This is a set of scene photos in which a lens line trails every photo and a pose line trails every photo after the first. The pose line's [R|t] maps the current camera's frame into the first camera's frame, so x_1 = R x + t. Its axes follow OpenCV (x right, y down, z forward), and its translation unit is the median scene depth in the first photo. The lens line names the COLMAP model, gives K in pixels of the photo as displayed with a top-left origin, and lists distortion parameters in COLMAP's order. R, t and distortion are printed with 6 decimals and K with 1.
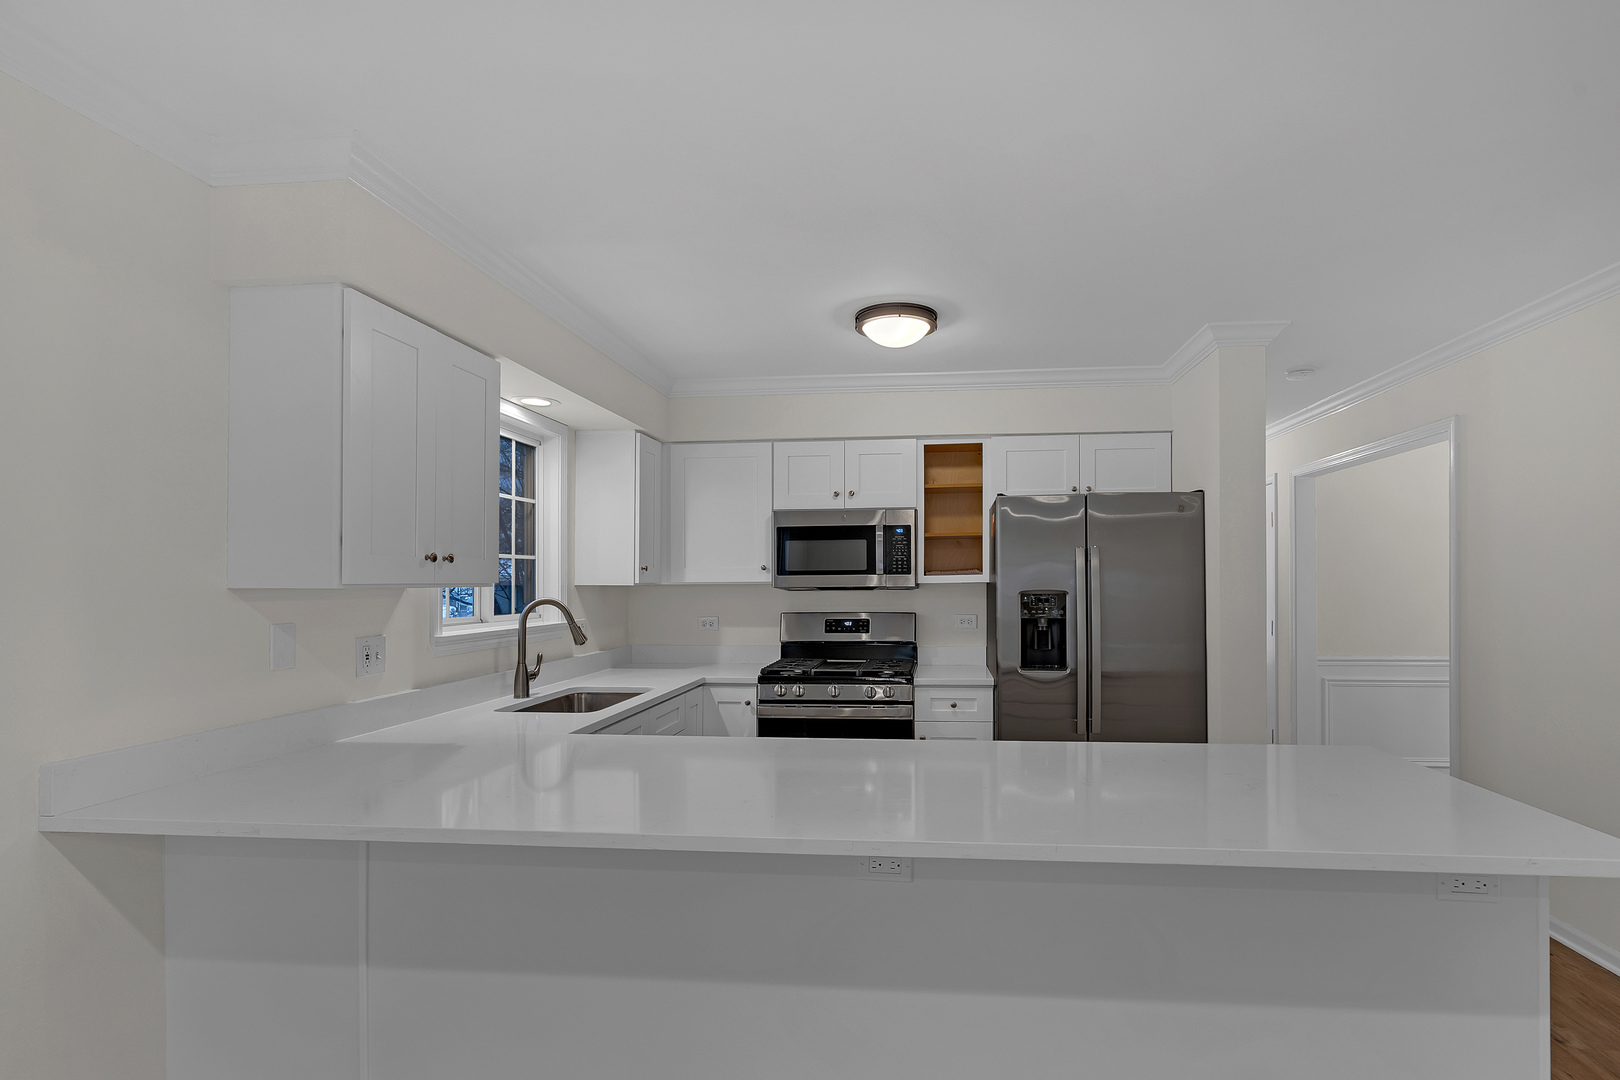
lens RADIAL K [[793.0, 0, 858.4], [0, 793.0, 562.6], [0, 0, 1]] dist [-0.001480, 0.000147]
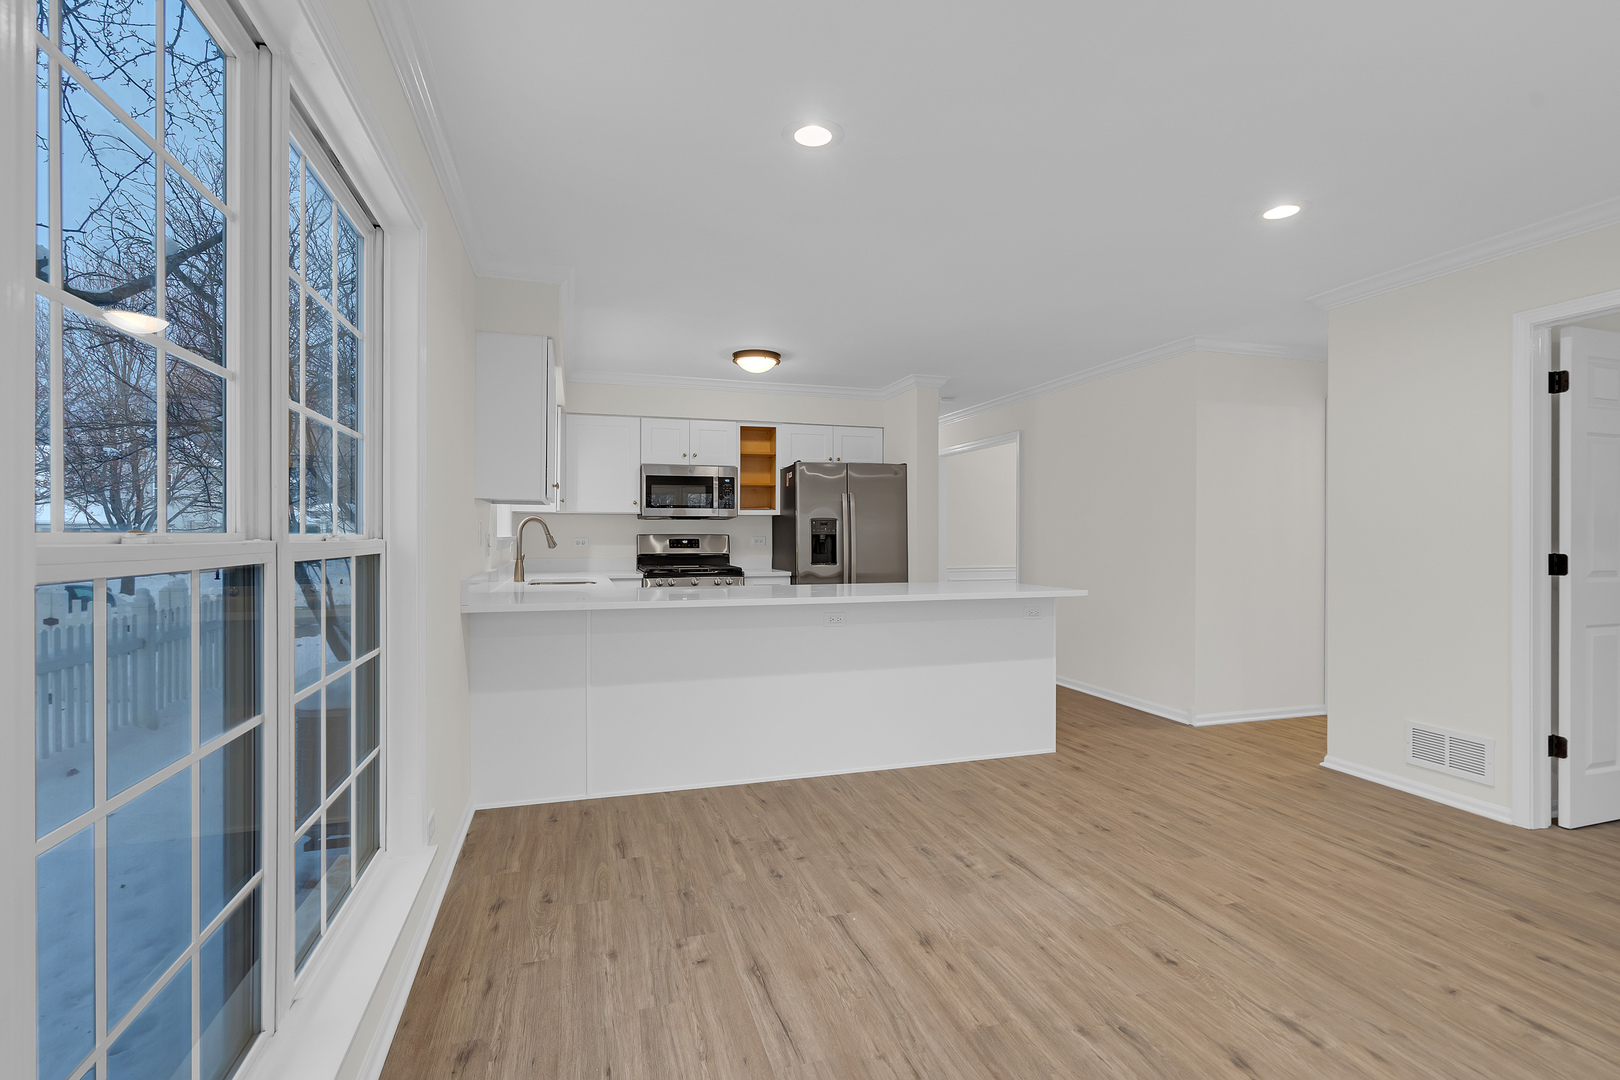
lens RADIAL K [[748.9, 0, 810.0], [0, 748.9, 540.0], [0, 0, 1]] dist [-0.000447, -0.000151]
pose [[0.919778, 0.003508, 0.392424, -0.383650], [-0.014563, 0.999576, 0.025198, 0.037566], [-0.392169, -0.028891, 0.919439, -0.431152]]
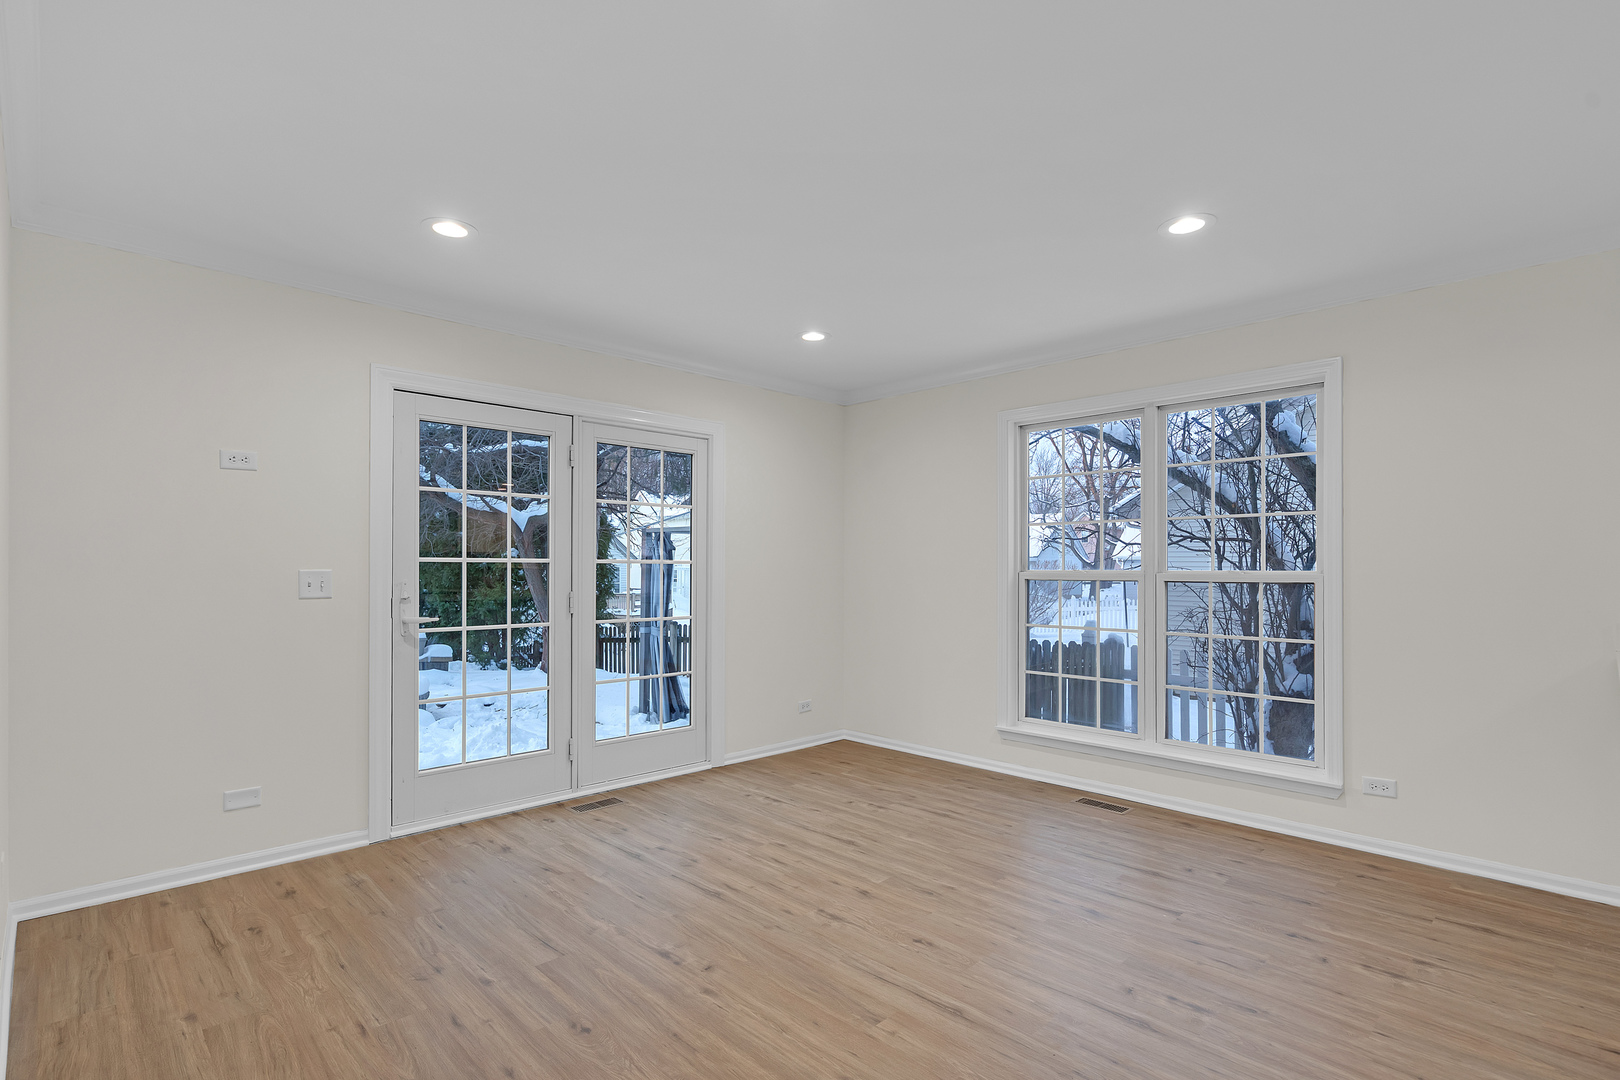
lens RADIAL K [[777.8, 0, 807.6], [0, 777.8, 567.8], [0, 0, 1]] dist [-0.002287, -0.000136]
pose [[-0.644418, 0.003050, -0.764667, 0.602244], [0.020424, 0.999704, -0.013225, 0.045909], [0.764401, -0.024140, -0.644290, 0.293502]]
